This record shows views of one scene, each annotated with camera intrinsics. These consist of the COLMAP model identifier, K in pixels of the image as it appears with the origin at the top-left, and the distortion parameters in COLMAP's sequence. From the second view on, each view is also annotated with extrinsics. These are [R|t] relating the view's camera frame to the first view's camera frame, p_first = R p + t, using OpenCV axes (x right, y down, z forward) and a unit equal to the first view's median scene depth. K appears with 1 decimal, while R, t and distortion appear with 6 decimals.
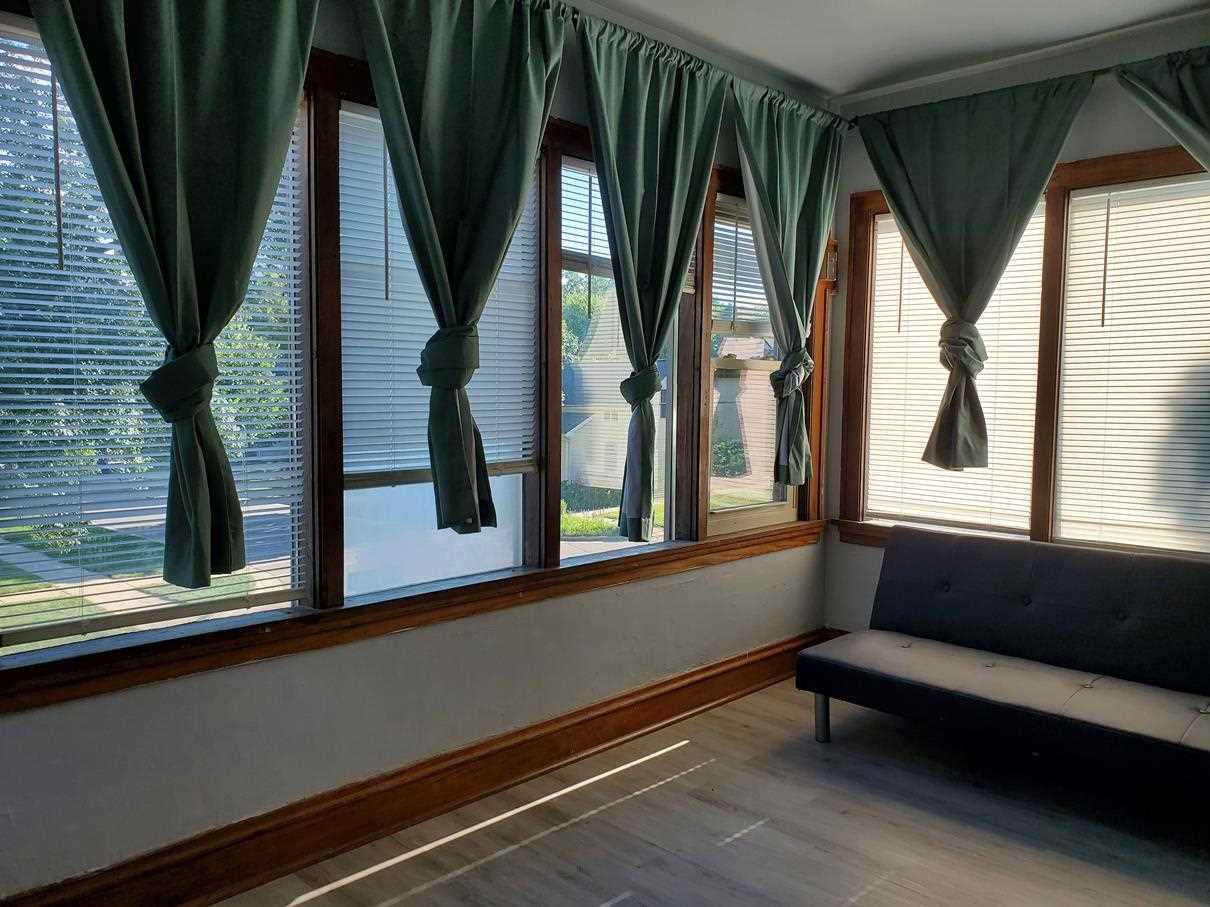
lens RADIAL K [[936.9, 0, 589.1], [0, 936.9, 455.7], [0, 0, 1]] dist [-0.001714, 0.001524]
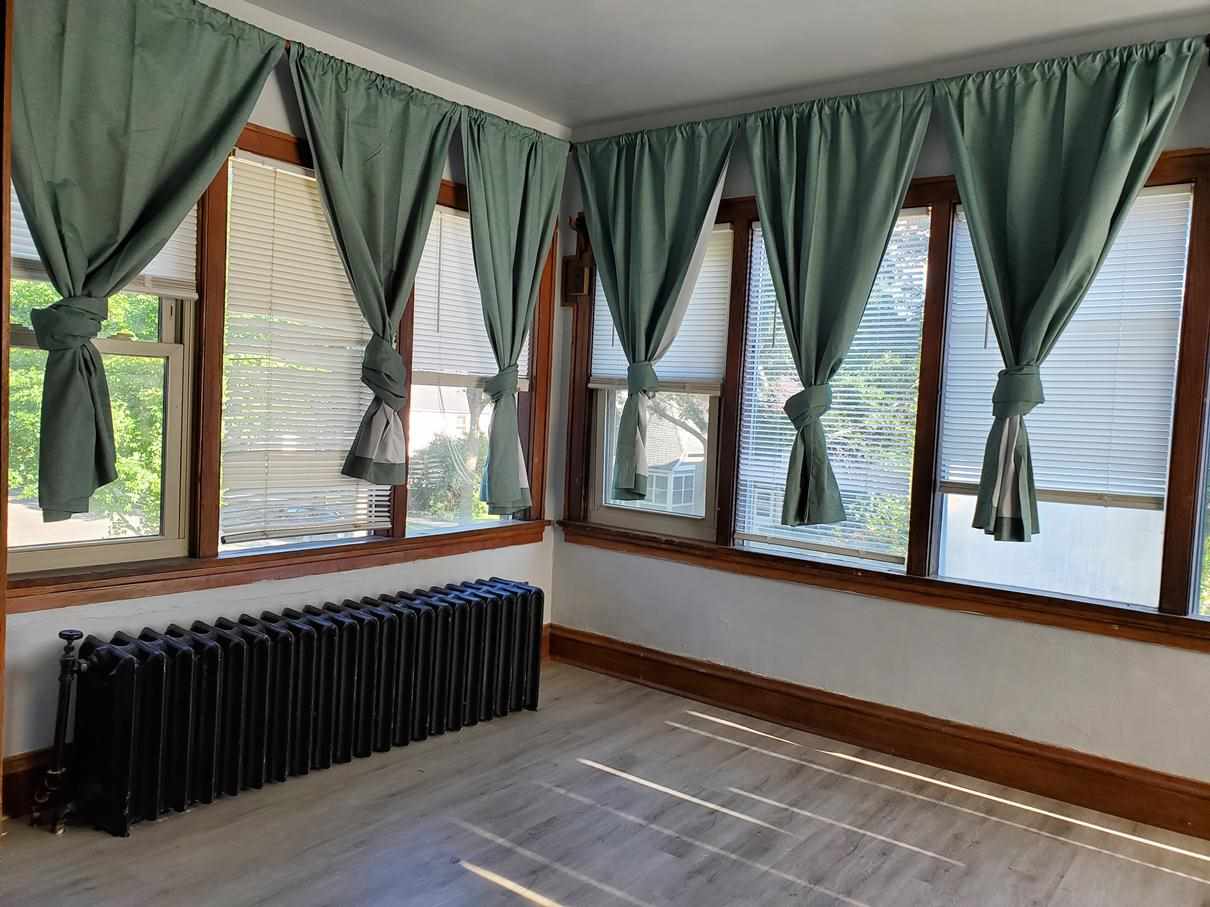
lens RADIAL K [[936.9, 0, 589.1], [0, 936.9, 455.7], [0, 0, 1]] dist [-0.001714, 0.001524]
pose [[0.109091, 0.075157, -0.991186, 0.970989], [-0.088830, 0.993885, 0.065585, -0.056635], [0.990055, 0.080893, 0.115100, 0.345021]]
